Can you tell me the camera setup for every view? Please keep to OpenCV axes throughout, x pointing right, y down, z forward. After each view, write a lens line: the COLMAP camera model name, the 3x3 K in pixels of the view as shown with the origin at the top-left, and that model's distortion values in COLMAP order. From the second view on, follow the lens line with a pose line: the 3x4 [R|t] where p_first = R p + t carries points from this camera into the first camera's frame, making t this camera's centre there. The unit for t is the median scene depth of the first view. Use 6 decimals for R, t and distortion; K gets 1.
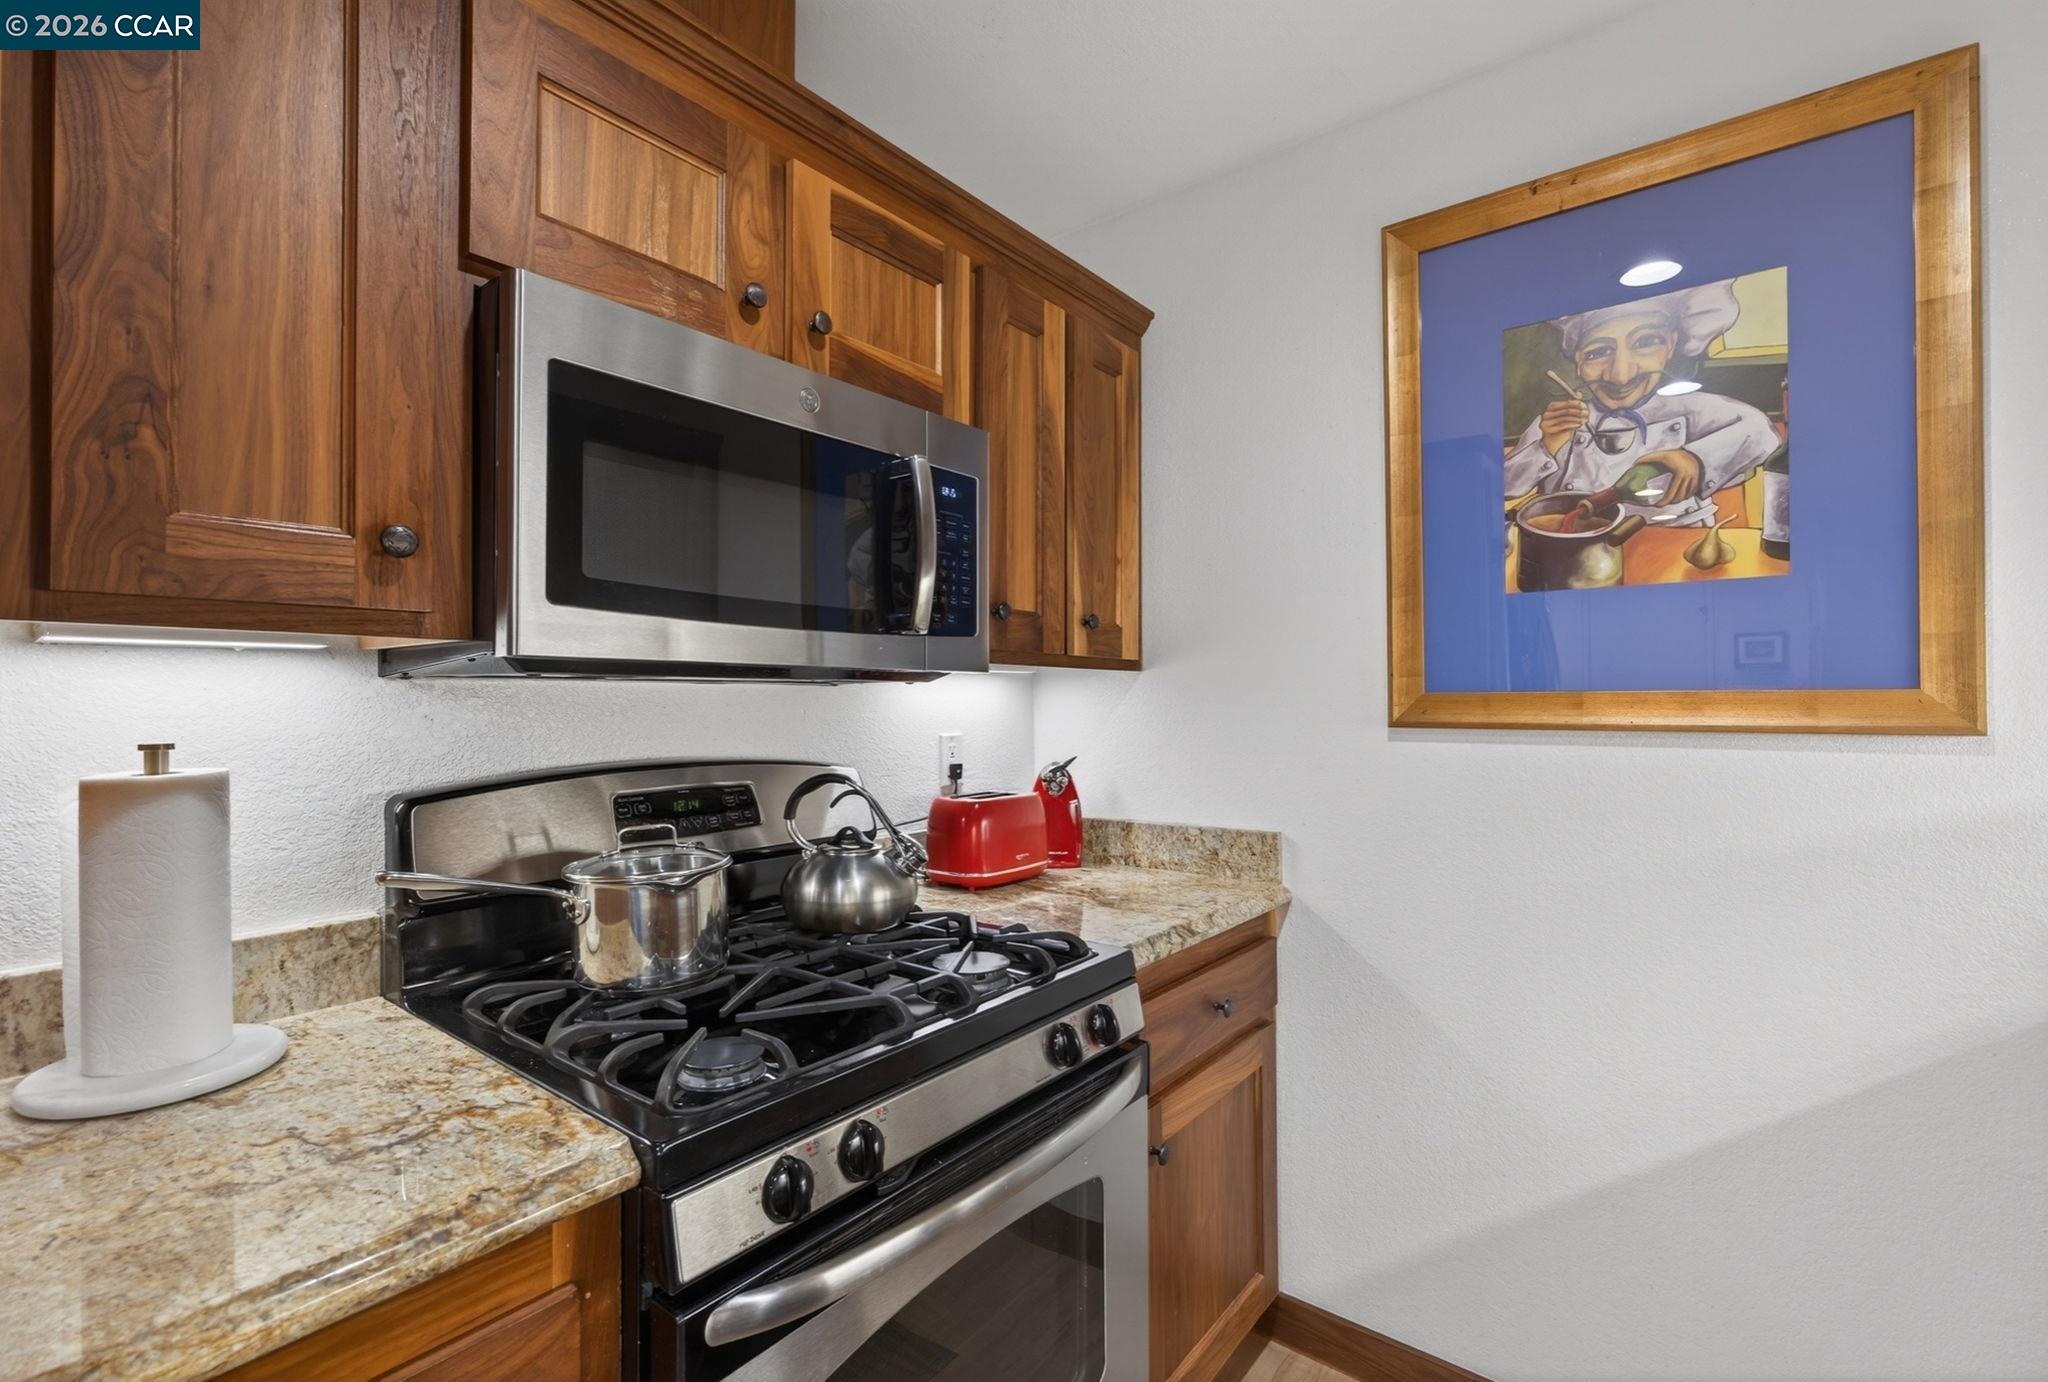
lens RADIAL K [[929.9, 0, 995.8], [0, 929.9, 692.8], [0, 0, 1]] dist [-0.011023, 0.003695]
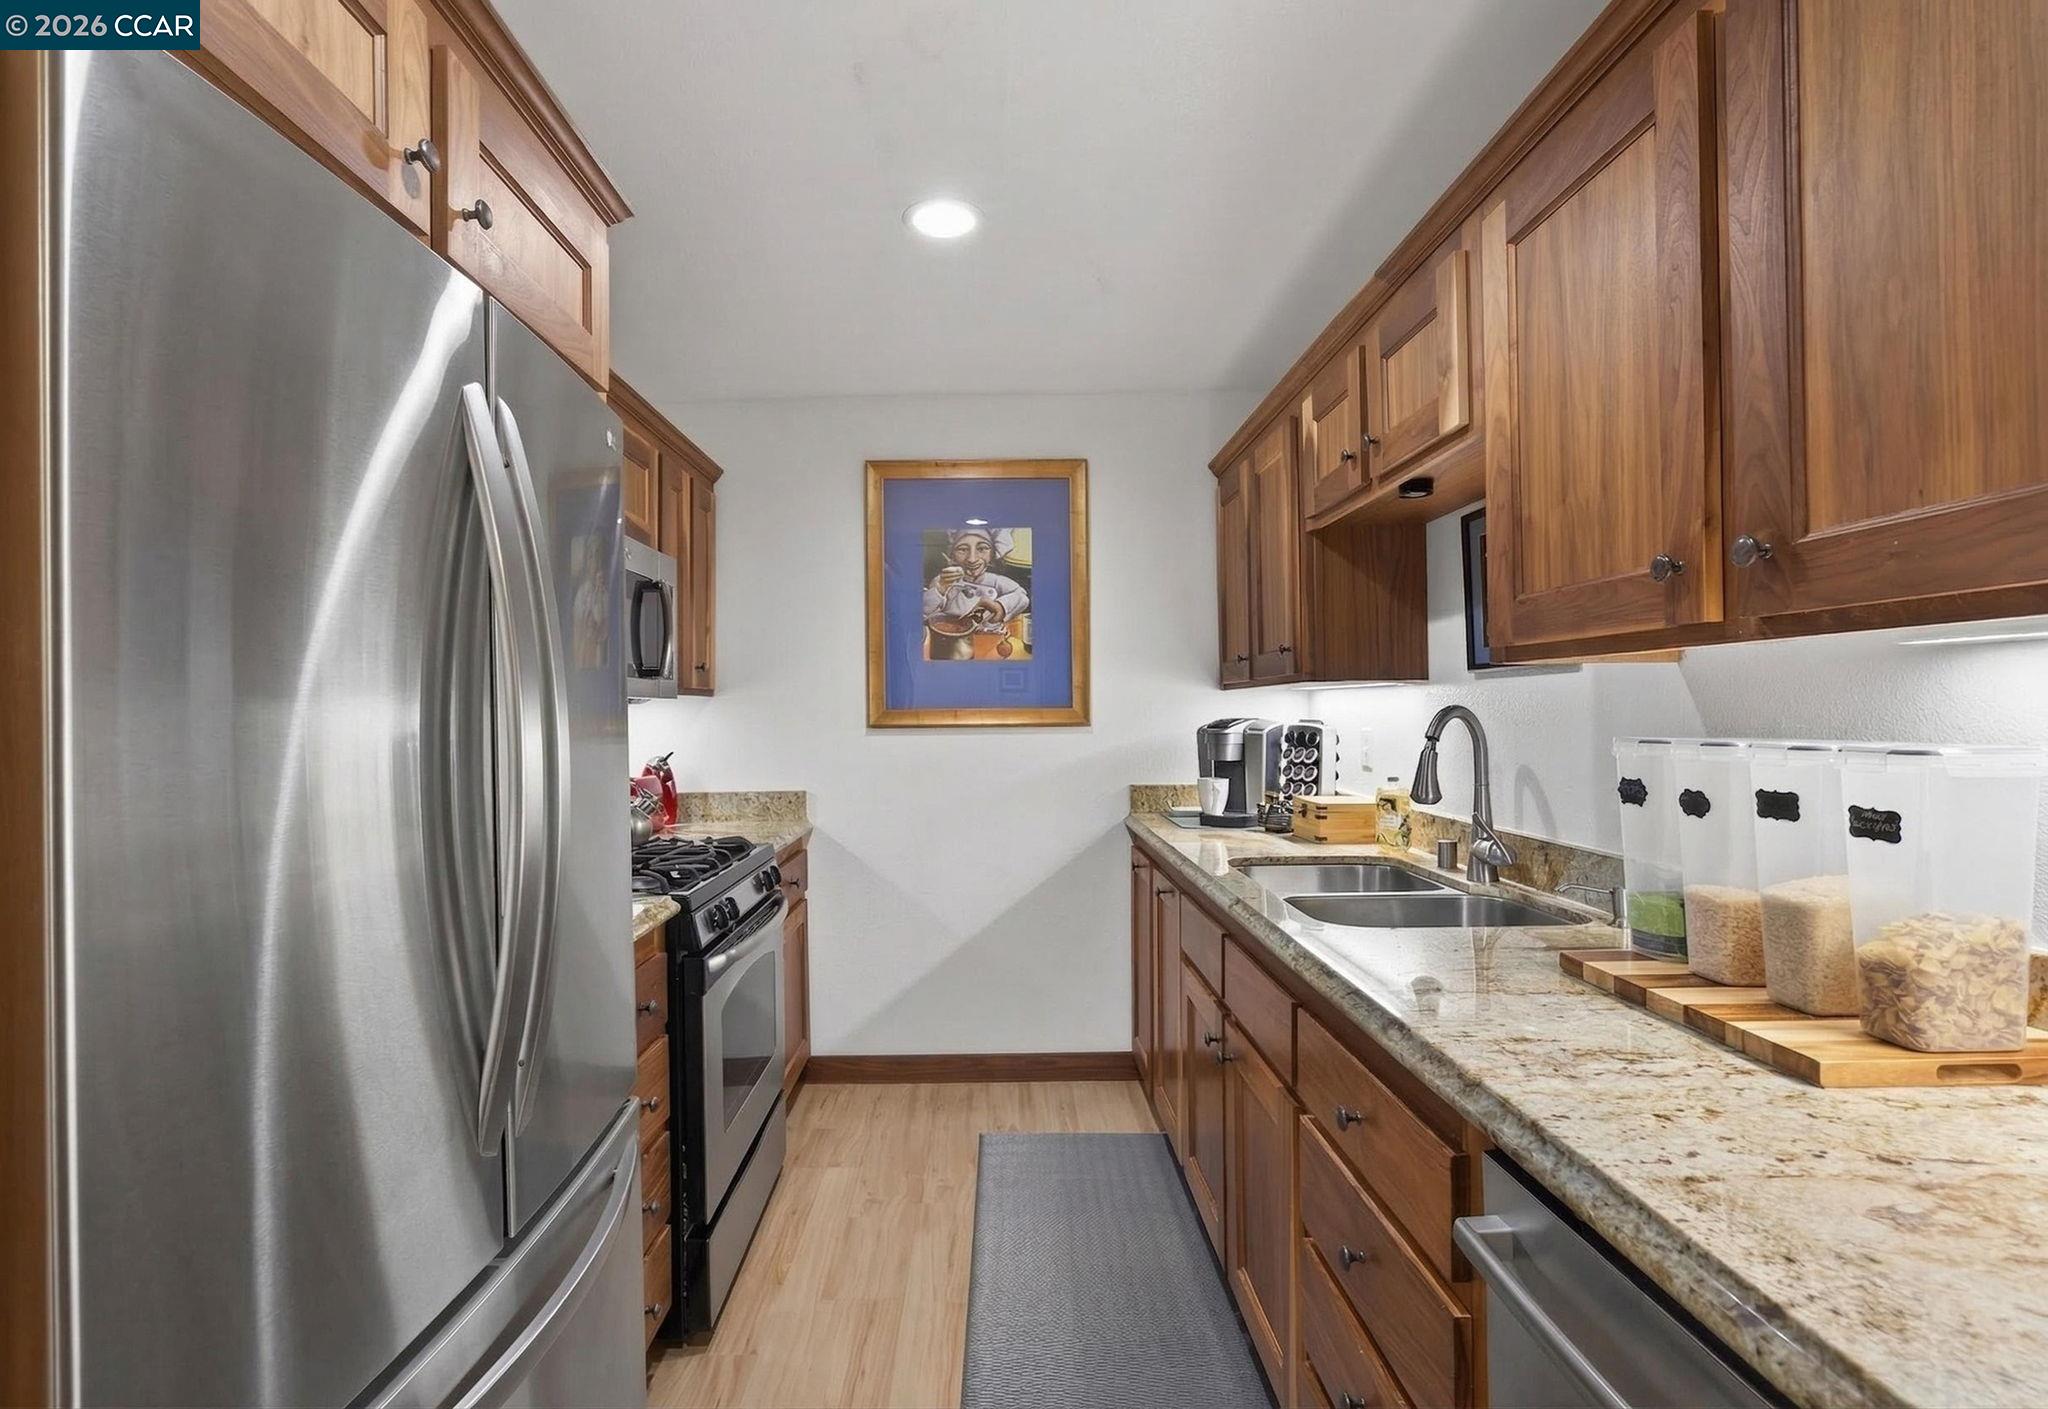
lens RADIAL K [[927.1, 0, 1011.9], [0, 927.1, 700.7], [0, 0, 1]] dist [-0.017436, 0.005555]
pose [[0.771654, 0.000837, 0.636041, -0.614838], [0.003363, 0.999980, -0.005397, -0.007254], [-0.636033, 0.006303, 0.771636, -0.709925]]
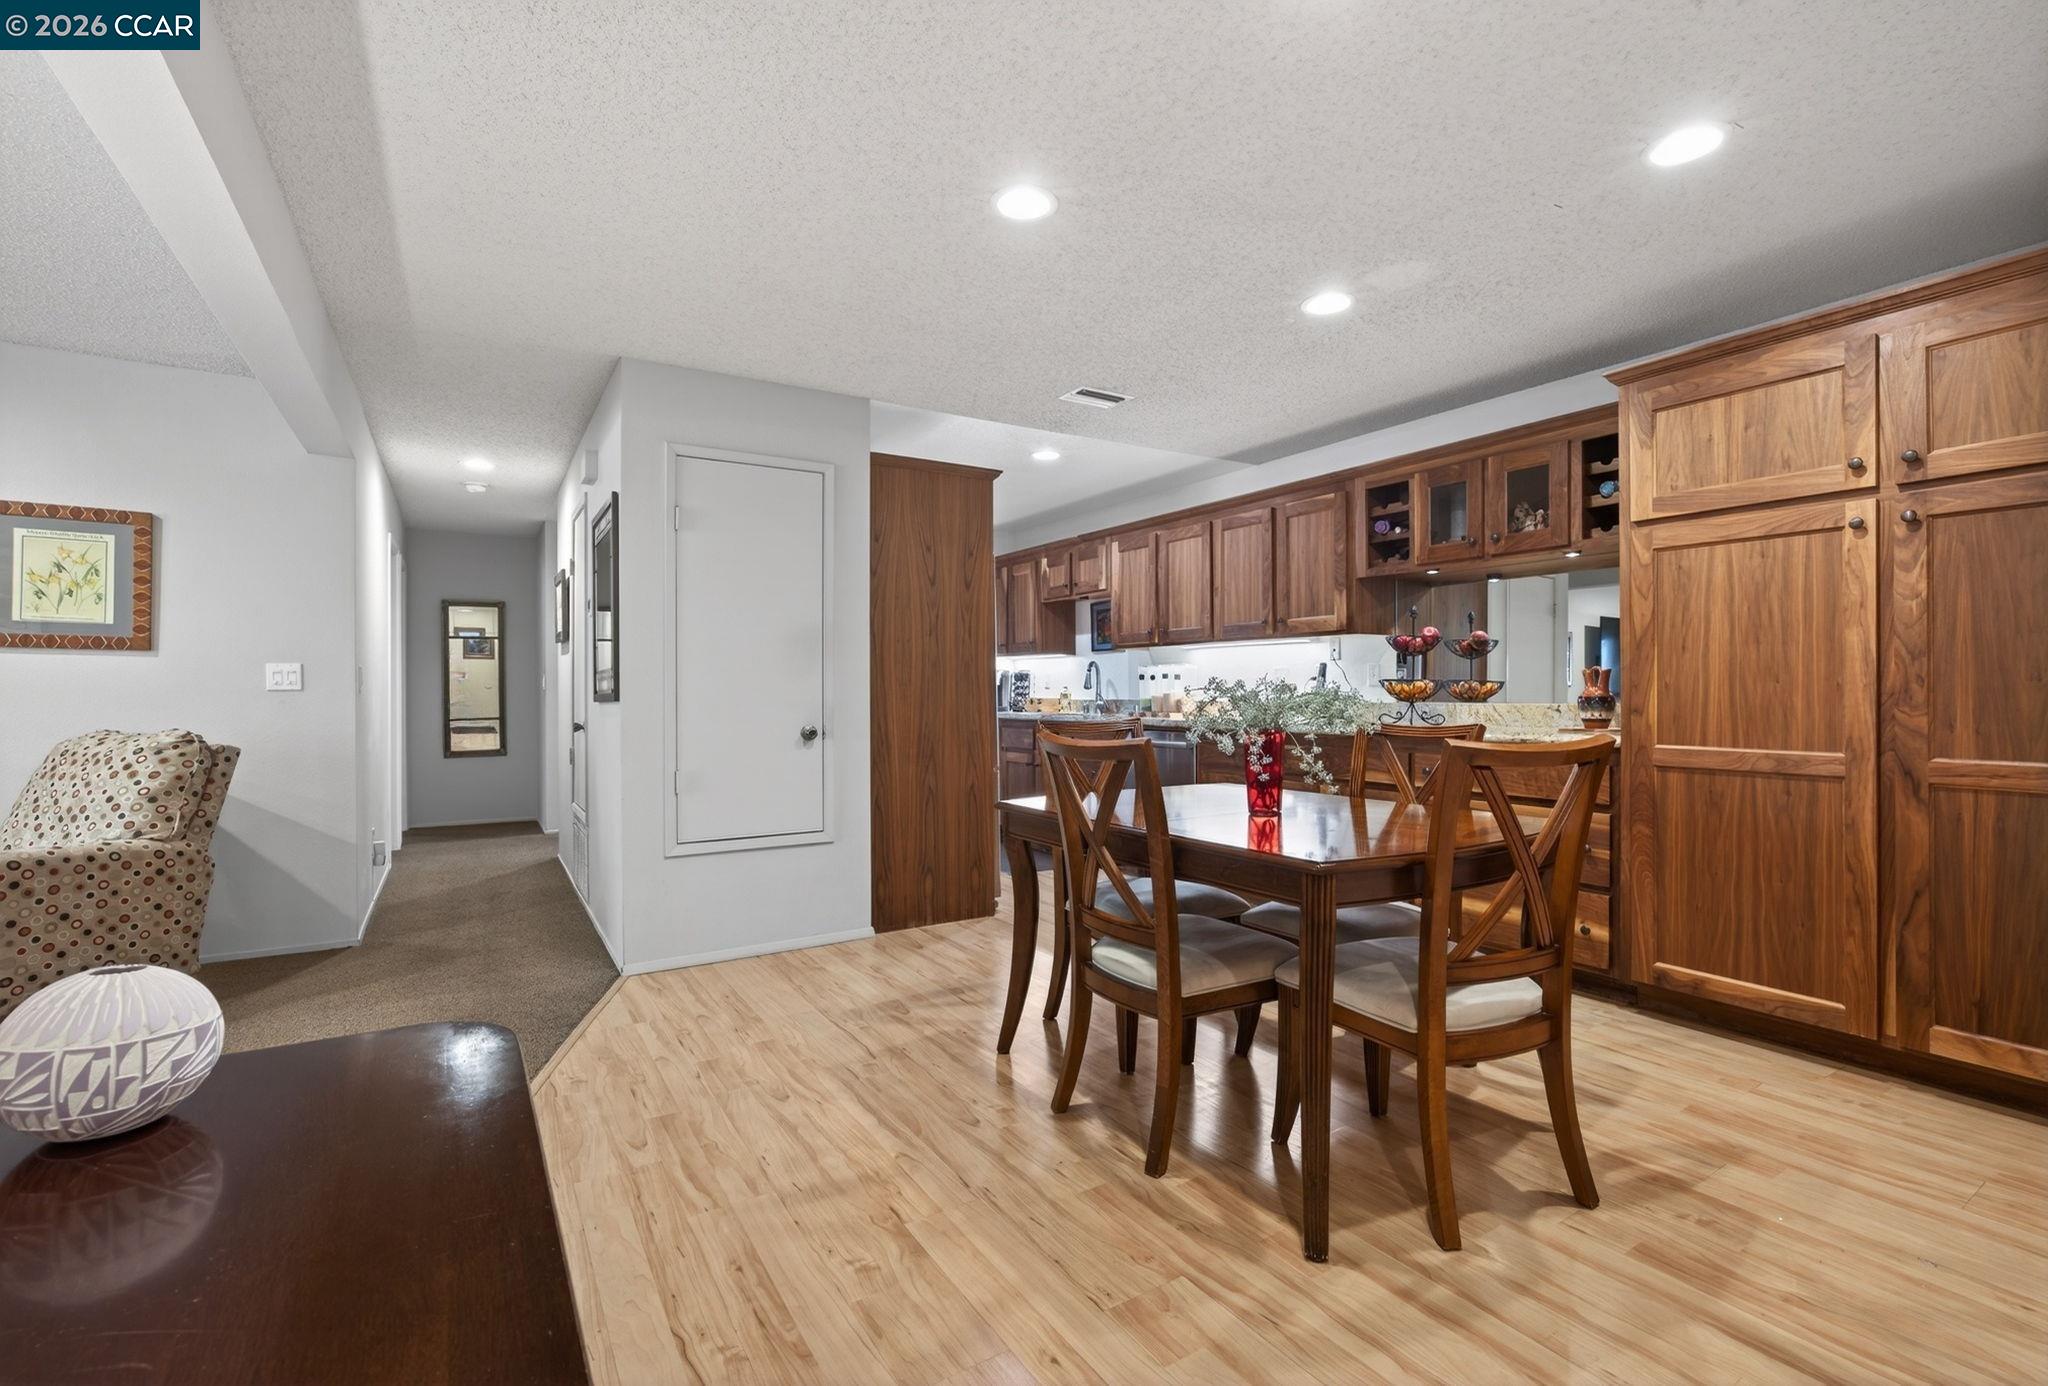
lens RADIAL K [[929.9, 0, 1033.9], [0, 929.9, 684.1], [0, 0, 1]] dist [-0.011023, 0.003695]
pose [[0.335471, 0.008422, 0.942013, -3.519141], [-0.006879, 0.999955, -0.006490, 0.129100], [-0.942025, -0.004303, 0.335514, -1.318217]]
